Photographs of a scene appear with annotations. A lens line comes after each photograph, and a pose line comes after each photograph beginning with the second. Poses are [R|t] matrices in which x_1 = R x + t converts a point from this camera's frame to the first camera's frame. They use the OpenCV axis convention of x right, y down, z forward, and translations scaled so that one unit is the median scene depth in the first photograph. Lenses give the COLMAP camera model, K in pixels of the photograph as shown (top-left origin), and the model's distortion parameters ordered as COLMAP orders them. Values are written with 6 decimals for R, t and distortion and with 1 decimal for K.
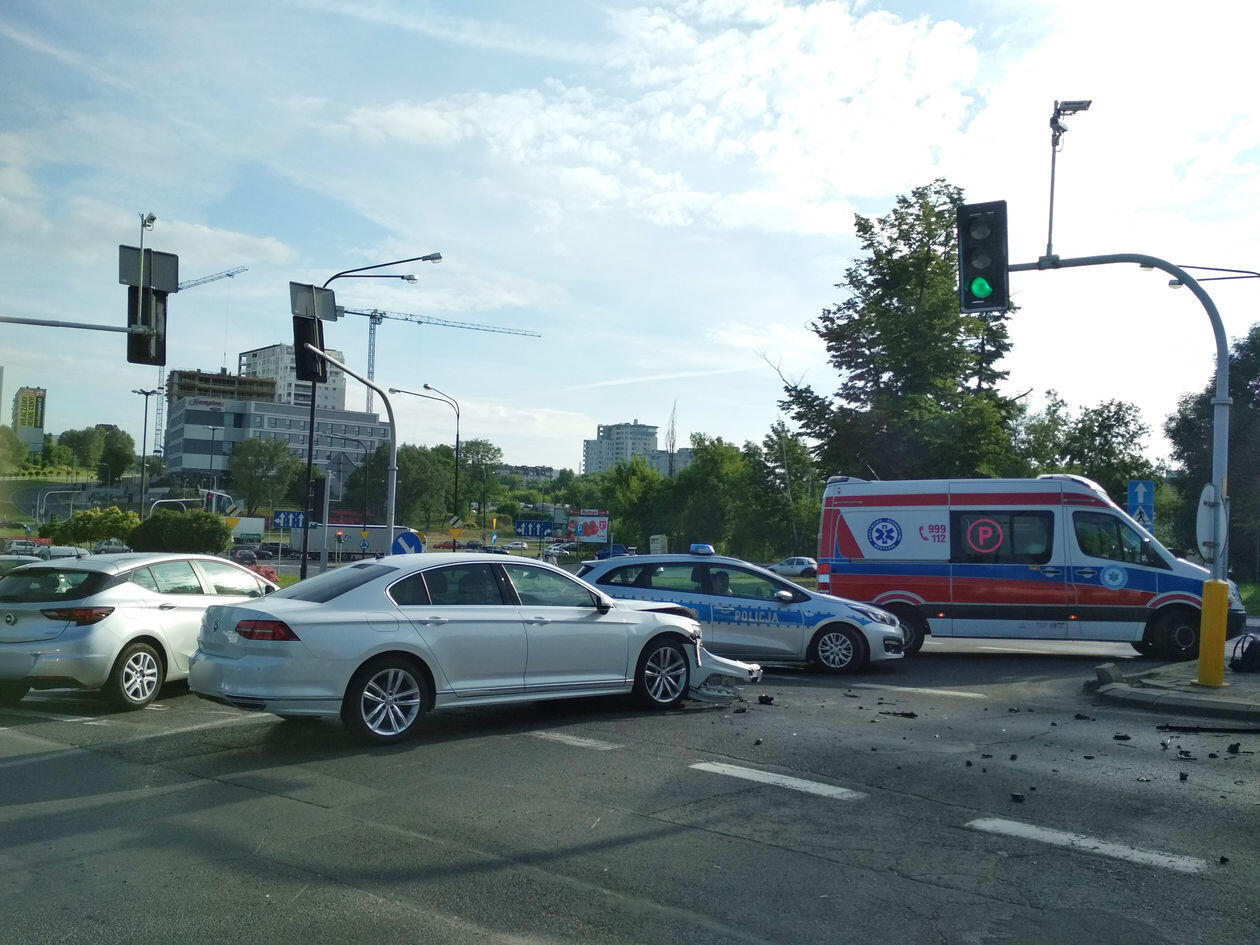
lens RADIAL K [[1116.5, 0, 638.7], [0, 1116.5, 459.3], [0, 0, 1]] dist [0.100956, -0.209908]
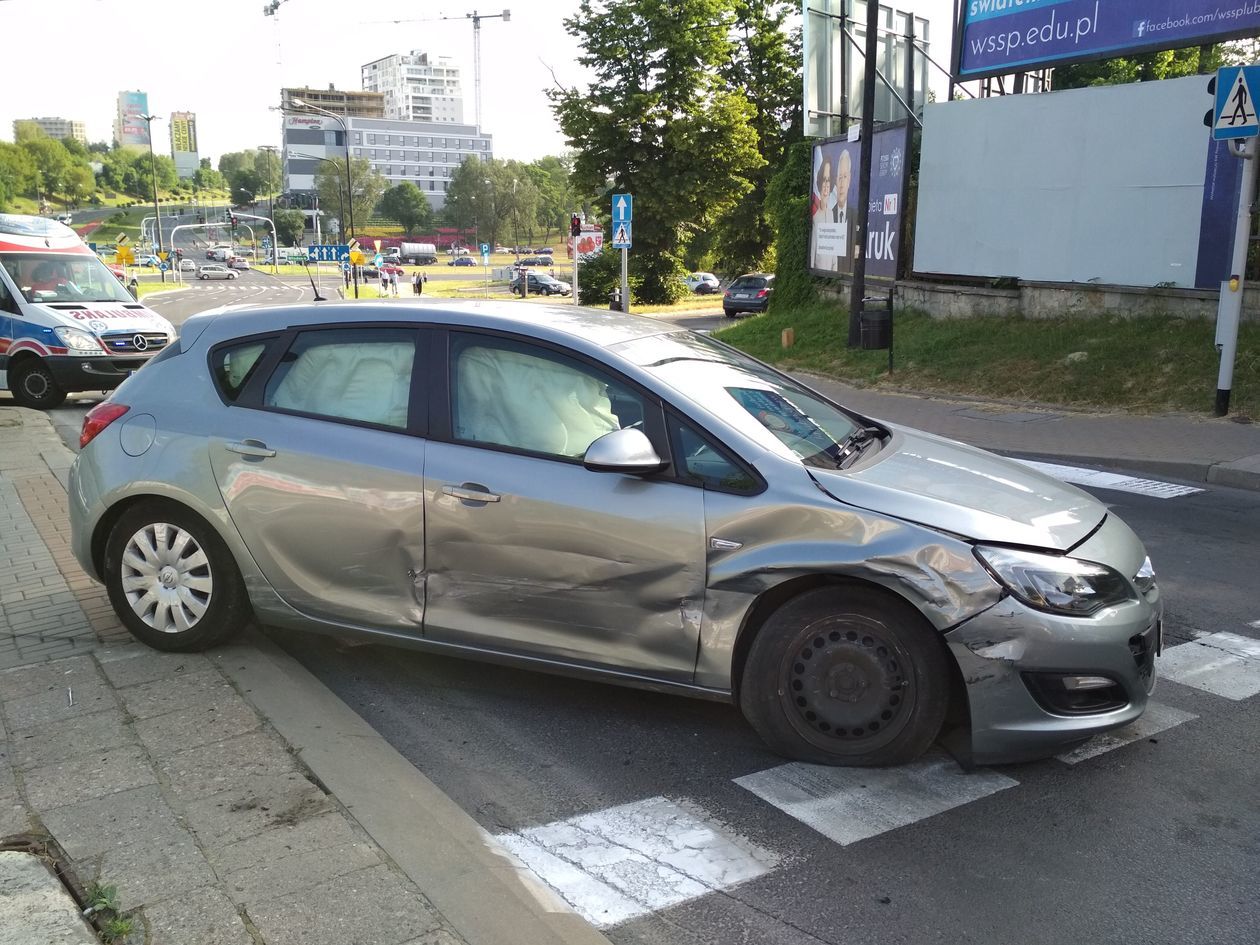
lens RADIAL K [[1116.5, 0, 586.7], [0, 1116.5, 473.4], [0, 0, 1]] dist [0.100956, -0.209908]
pose [[0.985295, 0.006198, -0.170747, 0.871345], [0.039165, 0.964540, 0.261016, -0.001918], [0.166310, -0.263865, 0.950114, 0.112968]]
